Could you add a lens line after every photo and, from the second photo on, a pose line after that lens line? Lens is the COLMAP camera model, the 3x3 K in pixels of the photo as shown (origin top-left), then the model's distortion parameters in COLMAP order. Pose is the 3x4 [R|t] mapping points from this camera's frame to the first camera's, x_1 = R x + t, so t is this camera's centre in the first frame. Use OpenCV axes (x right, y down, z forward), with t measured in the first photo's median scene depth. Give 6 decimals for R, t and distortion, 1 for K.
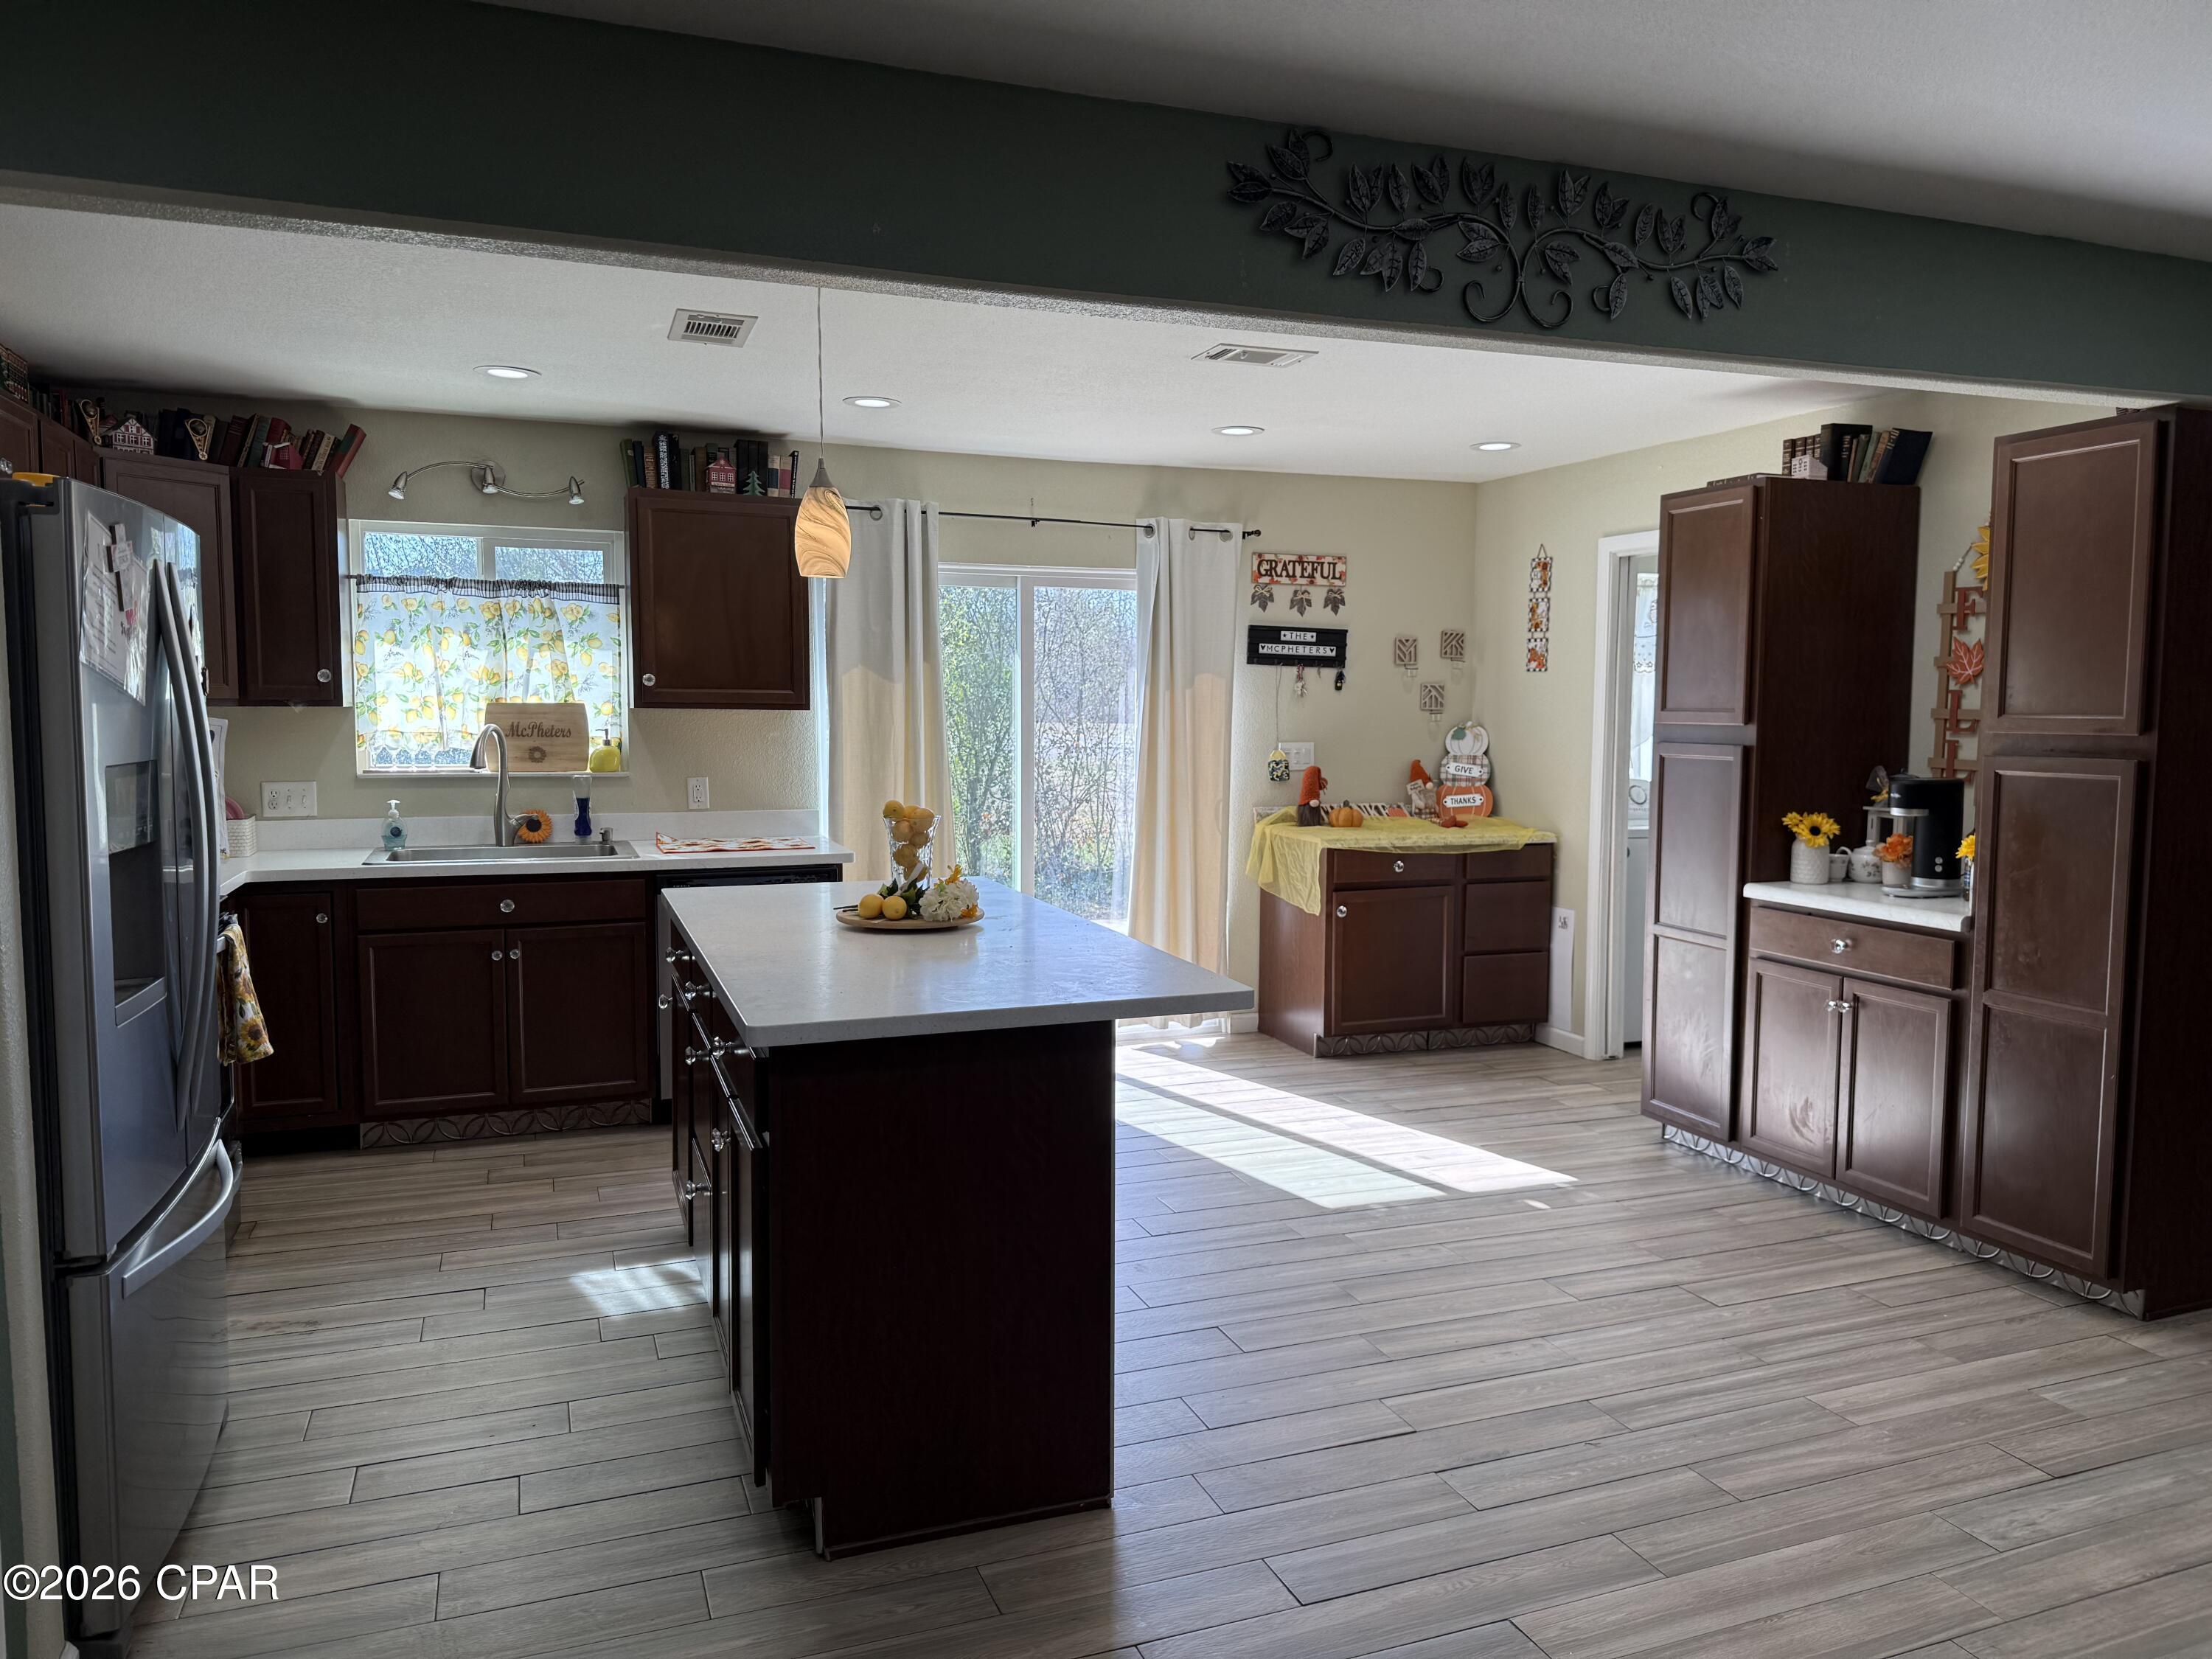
lens RADIAL K [[1557.4, 0, 1117.8], [0, 1557.4, 845.3], [0, 0, 1]] dist [0.048234, -0.039621]
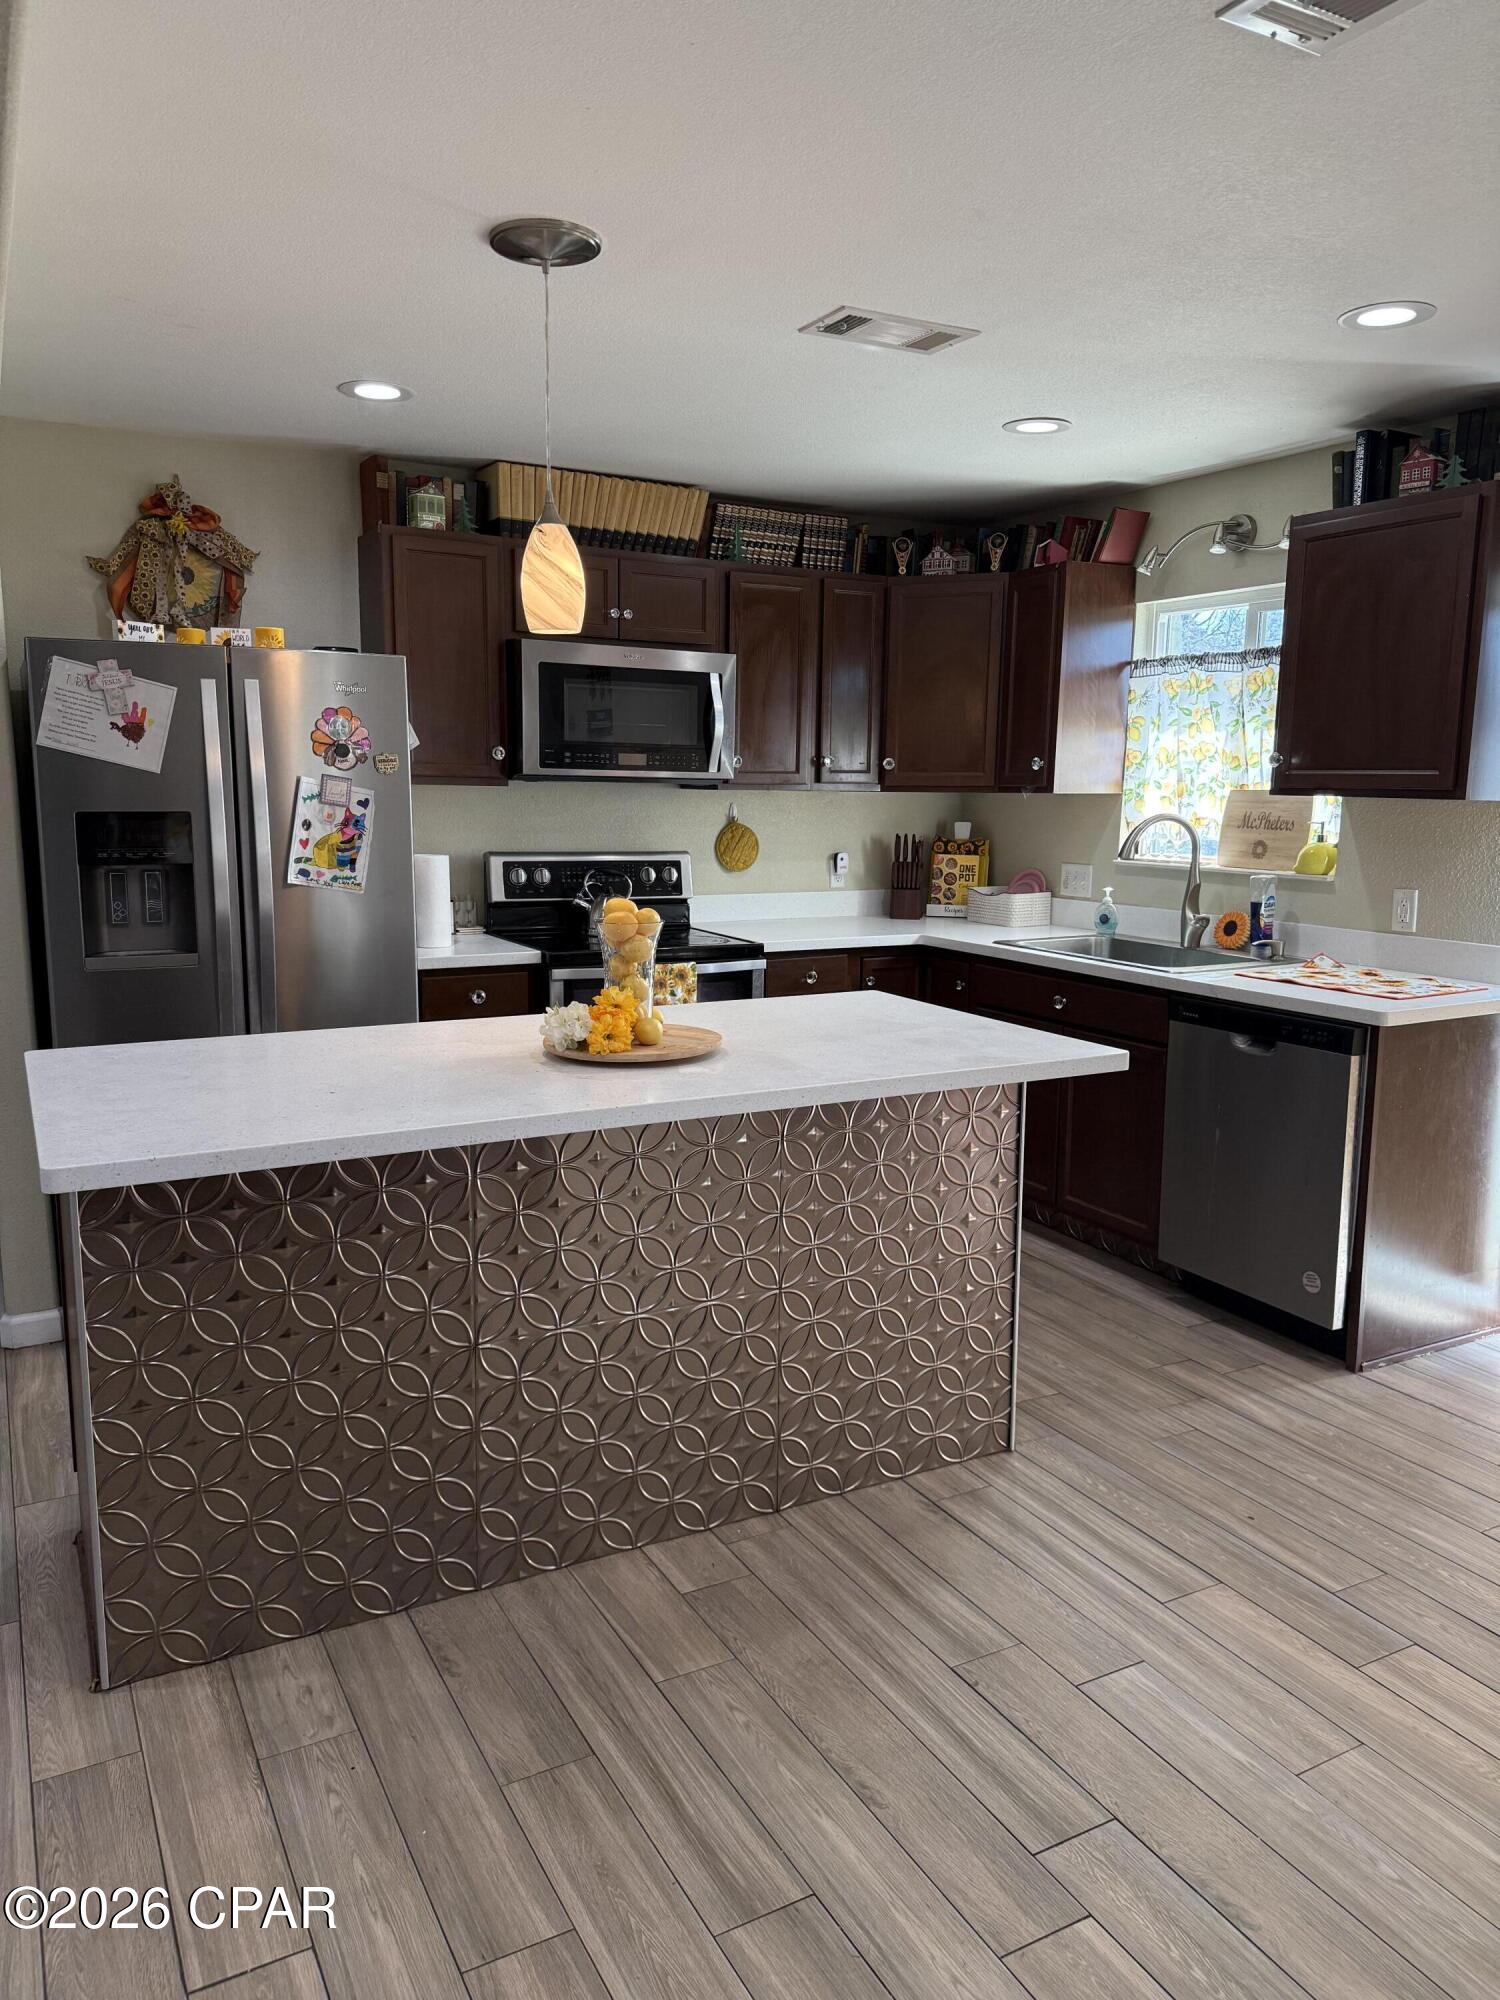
lens RADIAL K [[1408.2, 0, 751.6], [0, 1408.2, 1003.7], [0, 0, 1]] dist [0.048234, -0.039621]
pose [[0.149157, 0.149226, -0.977489, 0.387093], [-0.107014, 0.985177, 0.134071, -0.050697], [0.983006, 0.084608, 0.162915, 0.621480]]
